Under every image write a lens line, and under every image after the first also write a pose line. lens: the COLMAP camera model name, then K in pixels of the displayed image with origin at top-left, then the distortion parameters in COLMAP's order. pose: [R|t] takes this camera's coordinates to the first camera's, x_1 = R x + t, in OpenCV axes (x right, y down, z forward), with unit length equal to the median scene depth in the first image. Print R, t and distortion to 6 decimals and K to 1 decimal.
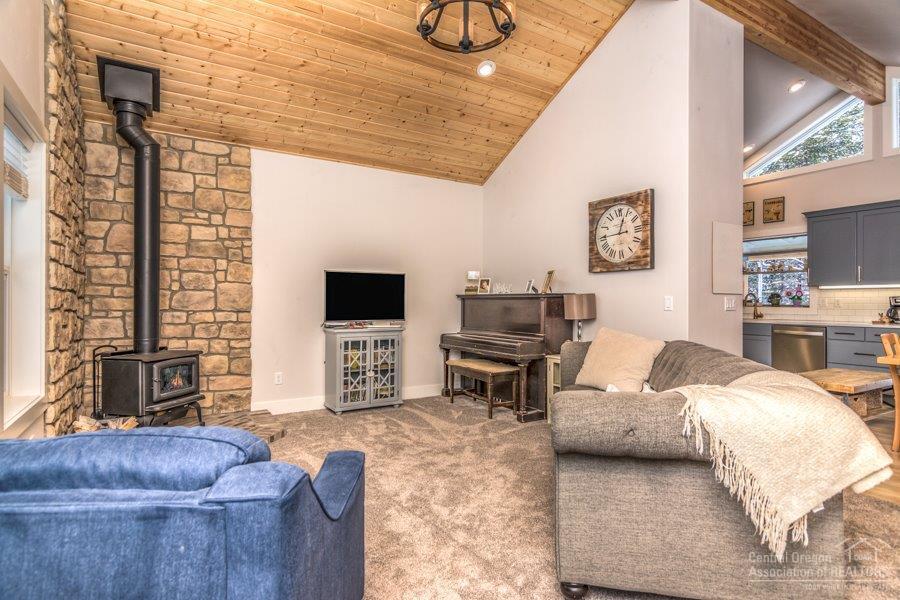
lens RADIAL K [[474.8, 0, 451.9], [0, 474.8, 300.1], [0, 0, 1]] dist [0.001115, 0.000831]
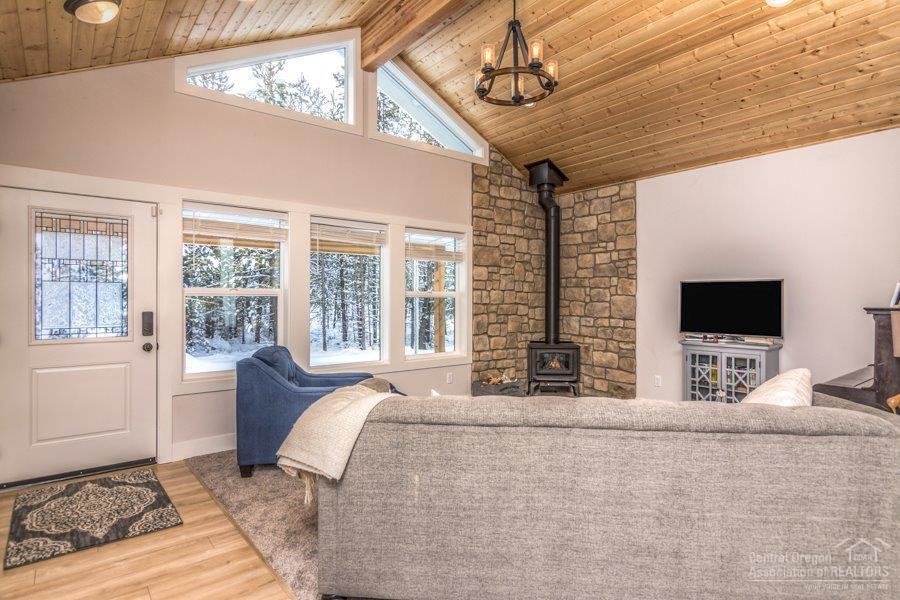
lens RADIAL K [[474.8, 0, 451.9], [0, 474.8, 300.1], [0, 0, 1]] dist [0.001115, 0.000831]
pose [[0.131189, -0.003425, -0.991351, 0.708174], [-0.000793, 0.999993, -0.003560, -0.020035], [0.991357, 0.001253, 0.131186, 0.405744]]
